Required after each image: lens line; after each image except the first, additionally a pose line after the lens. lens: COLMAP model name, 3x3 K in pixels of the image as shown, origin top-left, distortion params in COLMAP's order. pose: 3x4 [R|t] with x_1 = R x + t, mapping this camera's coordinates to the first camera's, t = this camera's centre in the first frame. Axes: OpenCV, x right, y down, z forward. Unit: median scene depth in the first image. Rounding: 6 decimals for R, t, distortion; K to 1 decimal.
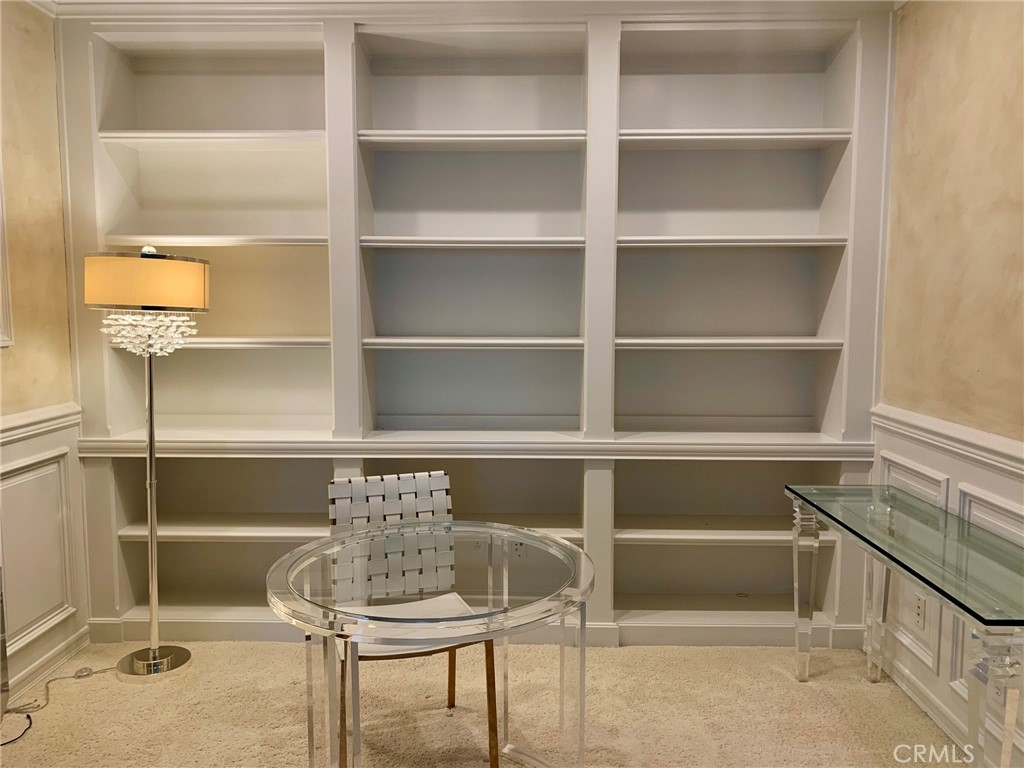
lens RADIAL K [[773.0, 0, 516.6], [0, 773.0, 379.3], [0, 0, 1]] dist [-0.004549, -0.005771]
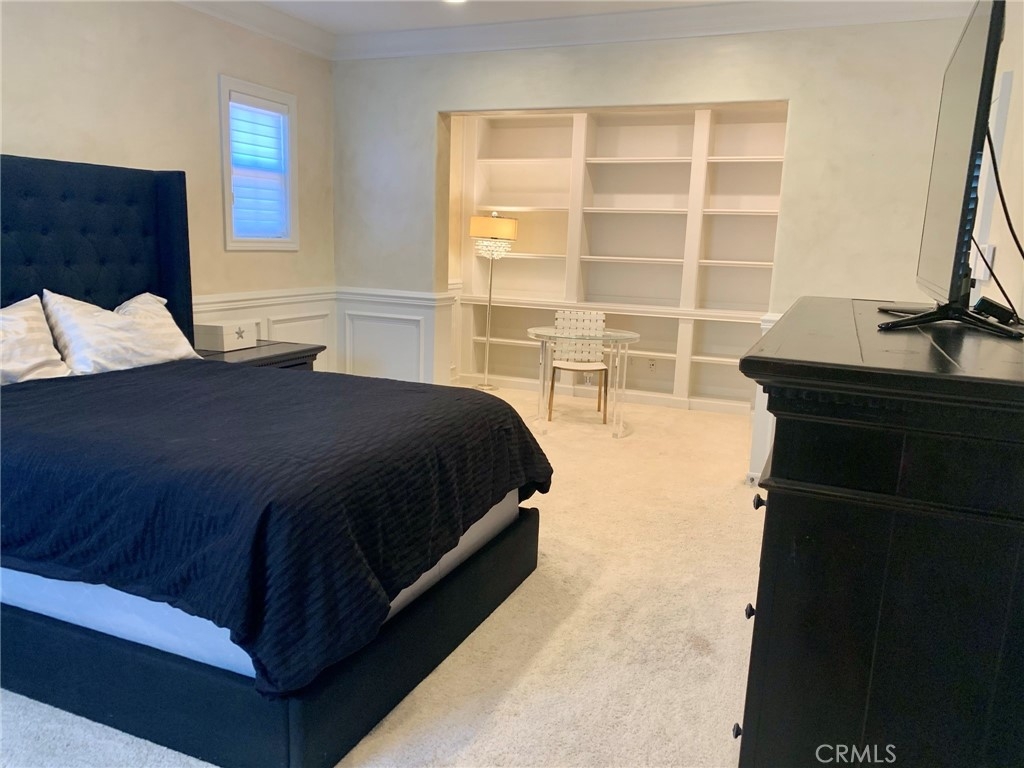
lens RADIAL K [[773.0, 0, 513.0], [0, 773.0, 388.0], [0, 0, 1]] dist [-0.004549, -0.005771]
pose [[0.918138, 0.098006, -0.383949, 0.493799], [-0.064491, 0.992971, 0.099247, 0.113219], [0.390977, -0.066361, 0.918005, -1.089371]]
